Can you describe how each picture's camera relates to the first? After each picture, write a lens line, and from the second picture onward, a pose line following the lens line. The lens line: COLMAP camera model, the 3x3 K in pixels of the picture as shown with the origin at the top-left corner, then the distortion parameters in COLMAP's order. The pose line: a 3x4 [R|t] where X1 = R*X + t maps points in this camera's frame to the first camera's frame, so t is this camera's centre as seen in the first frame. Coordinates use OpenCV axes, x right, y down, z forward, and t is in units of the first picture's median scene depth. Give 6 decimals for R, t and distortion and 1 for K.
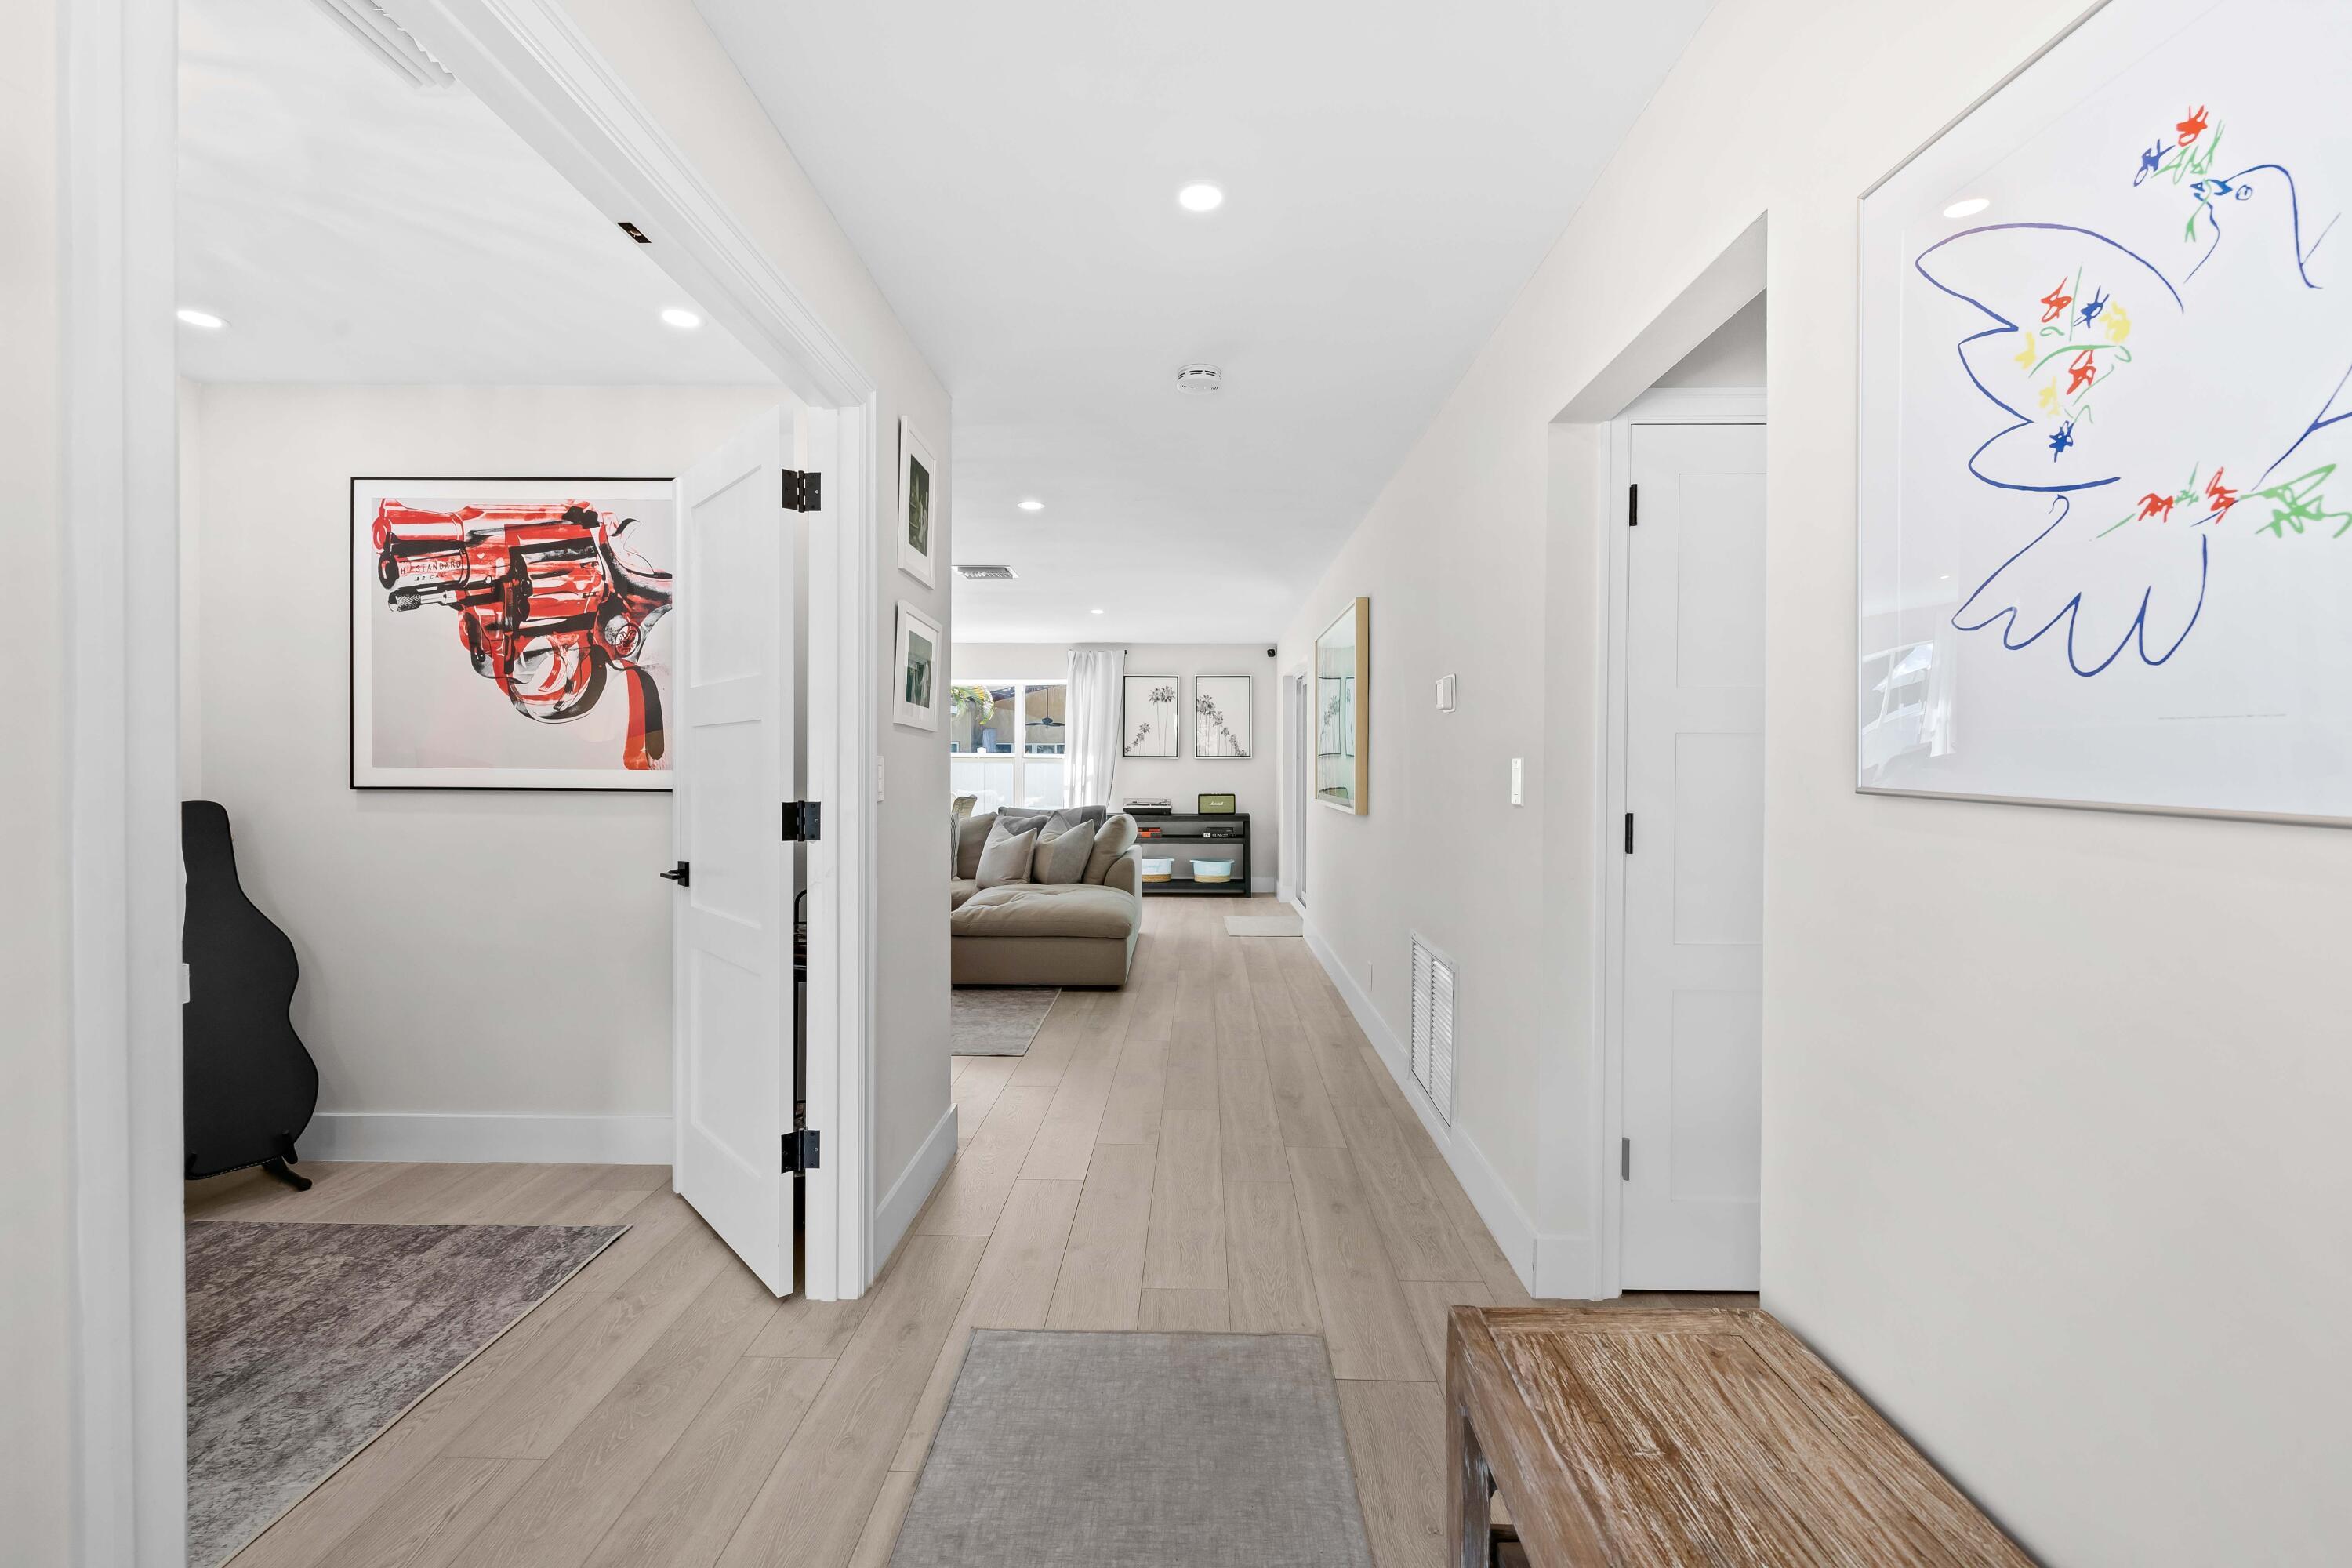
lens RADIAL K [[1007.3, 0, 1172.3], [0, 1007.3, 771.1], [0, 0, 1]] dist [-0.003816, -0.000855]
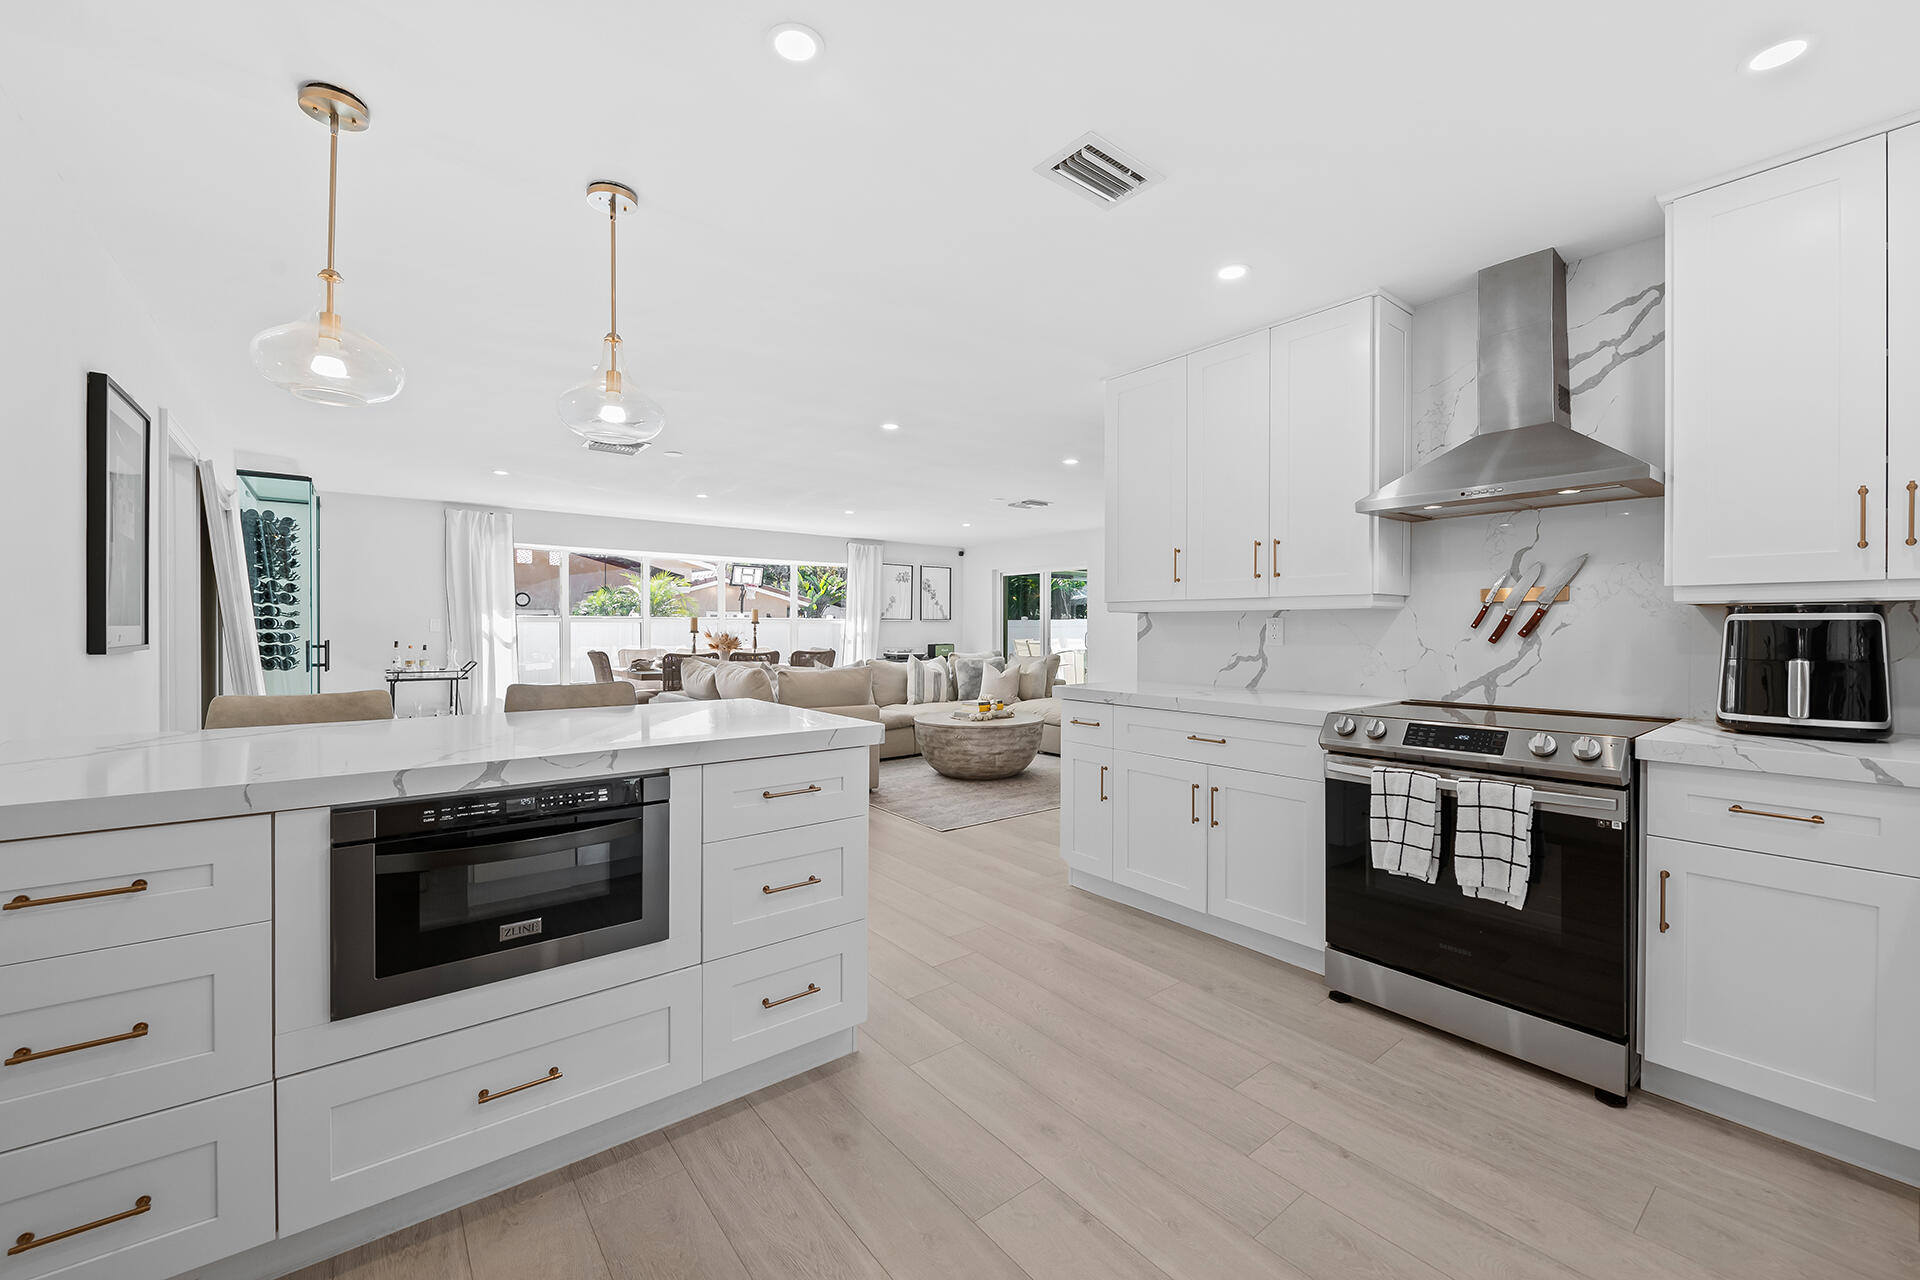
lens RADIAL K [[746.5, 0, 957.4], [0, 746.5, 632.2], [0, 0, 1]] dist [-0.007636, -0.000907]
pose [[0.771835, -0.007393, 0.635780, -0.642414], [0.010534, 0.999944, -0.001161, 0.005643], [-0.635736, 0.007594, 0.771869, 0.119956]]
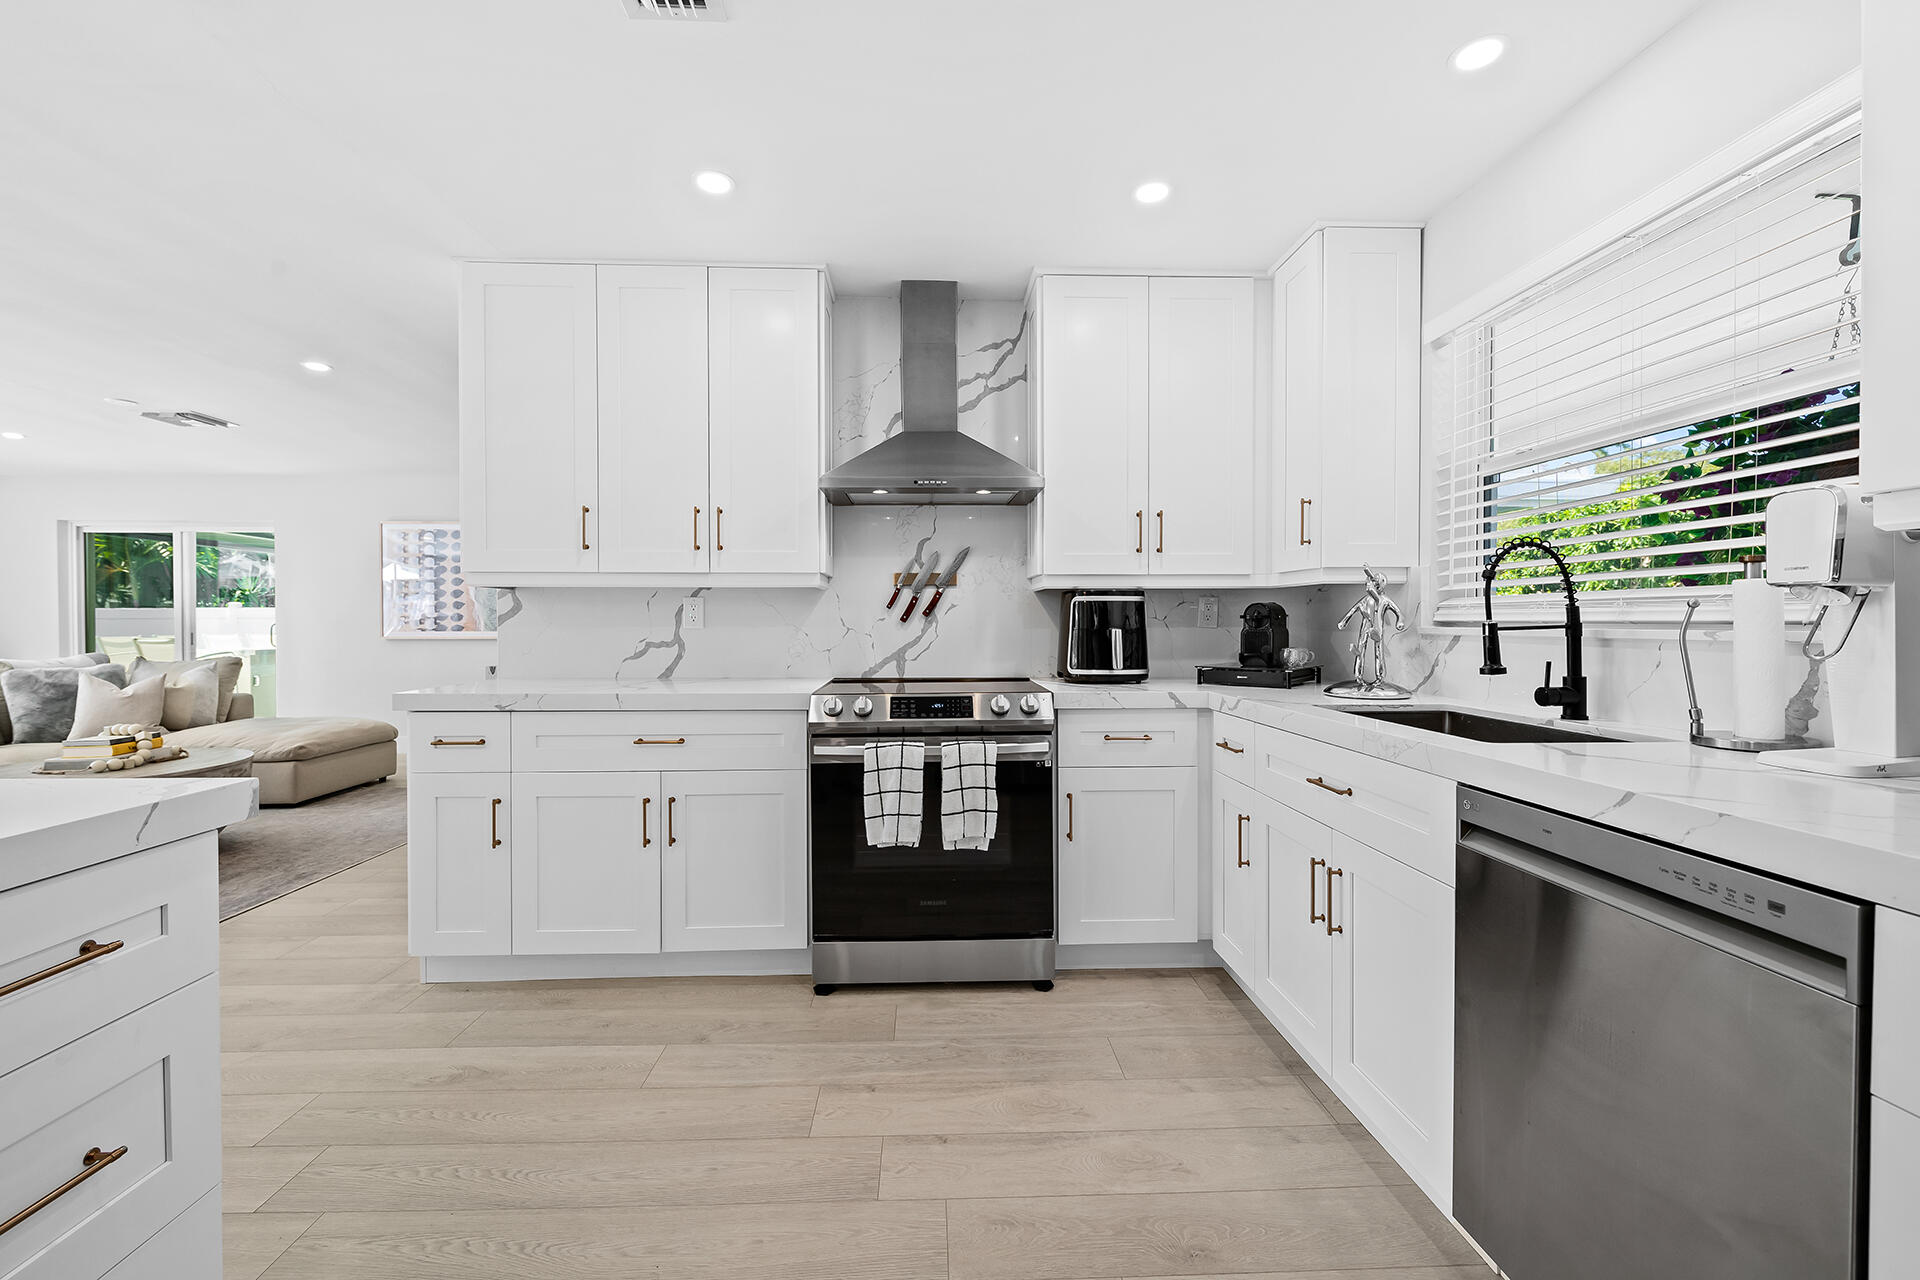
lens RADIAL K [[794.6, 0, 947.3], [0, 794.6, 630.3], [0, 0, 1]] dist [-0.001075, -0.001249]
pose [[-0.055736, -0.014987, 0.998333, -0.641665], [0.013688, 0.999782, 0.015773, 0.009620], [-0.998352, 0.014545, -0.055519, 0.199028]]
